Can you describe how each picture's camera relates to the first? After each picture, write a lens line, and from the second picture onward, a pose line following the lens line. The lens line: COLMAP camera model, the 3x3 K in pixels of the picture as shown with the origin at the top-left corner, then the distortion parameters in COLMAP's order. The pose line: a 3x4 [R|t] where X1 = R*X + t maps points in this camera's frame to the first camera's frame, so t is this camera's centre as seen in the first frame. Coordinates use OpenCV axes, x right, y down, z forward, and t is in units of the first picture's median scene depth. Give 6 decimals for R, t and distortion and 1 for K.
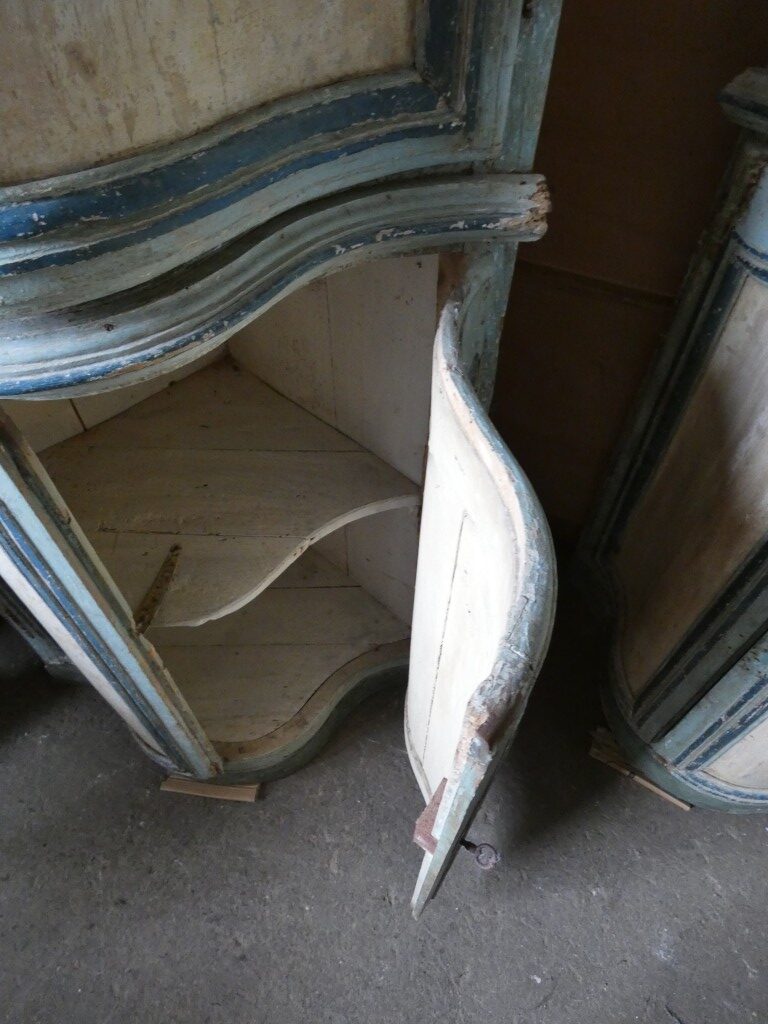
lens RADIAL K [[614.2, 0, 382.9], [0, 614.2, 522.7], [0, 0, 1]] dist [-0.001296, -0.007280]
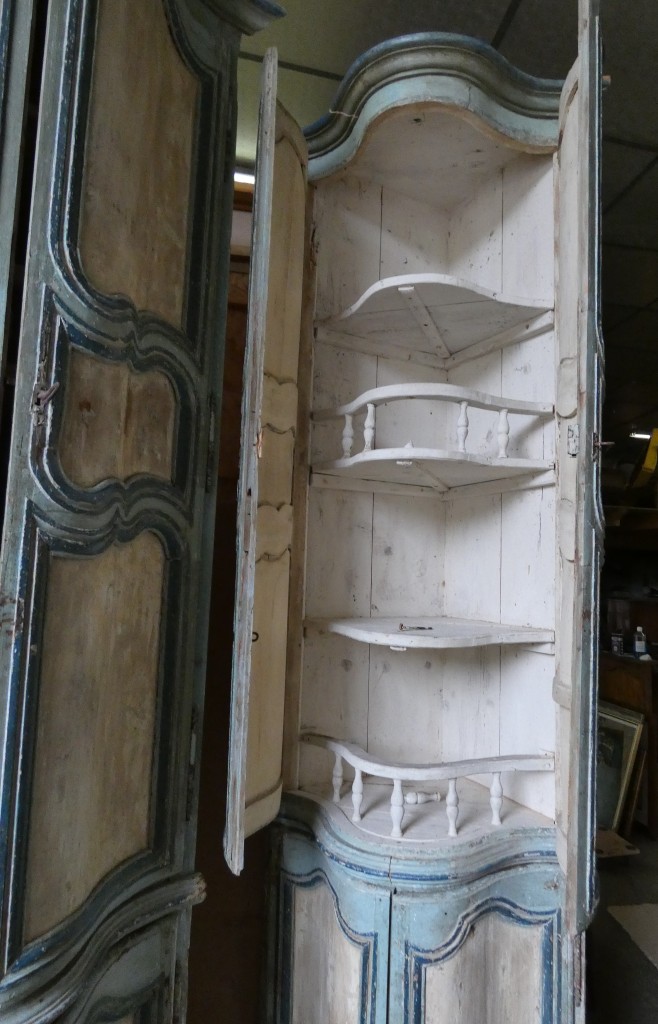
lens RADIAL K [[612.5, 0, 387.4], [0, 612.5, 514.2], [0, 0, 1]] dist [-0.010324, -0.001396]
pose [[0.776522, 0.083931, 0.624475, -0.759206], [0.472532, 0.578034, -0.665274, 0.531161], [-0.416805, 0.811685, 0.409196, -1.371381]]
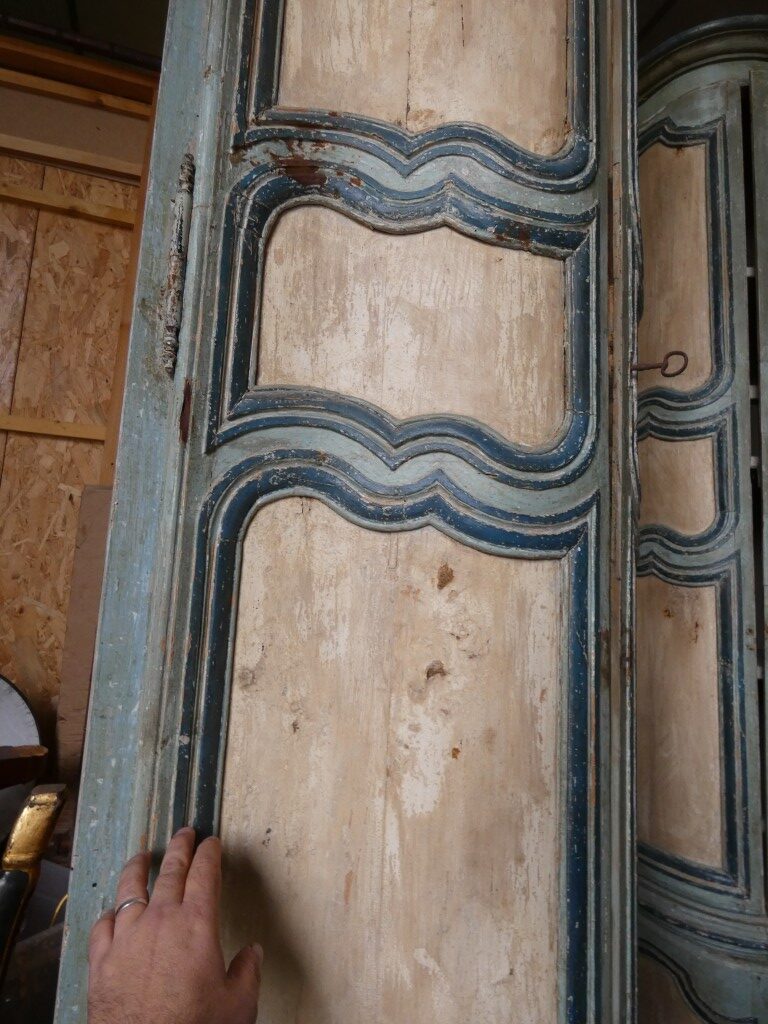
lens RADIAL K [[614.2, 0, 384.2], [0, 614.2, 502.8], [0, 0, 1]] dist [-0.001296, -0.007280]
pose [[0.719637, 0.133709, 0.681355, -1.729474], [0.507904, 0.567734, -0.647852, -0.464336], [-0.473452, 0.812281, 0.340651, -0.515275]]
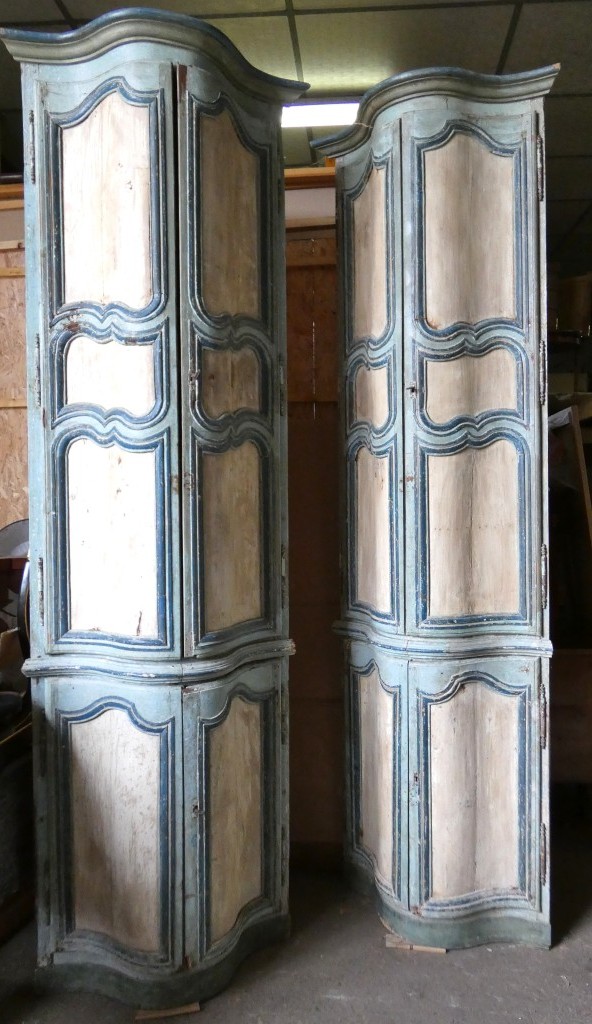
lens RADIAL K [[735.0, 0, 306.7], [0, 735.0, 513.1], [0, 0, 1]] dist [-0.033334, 0.000258]
pose [[0.937049, -0.015382, 0.348859, -1.329074], [0.277950, 0.637608, -0.718471, 2.420856], [-0.211384, 0.770208, 0.601745, -2.579781]]
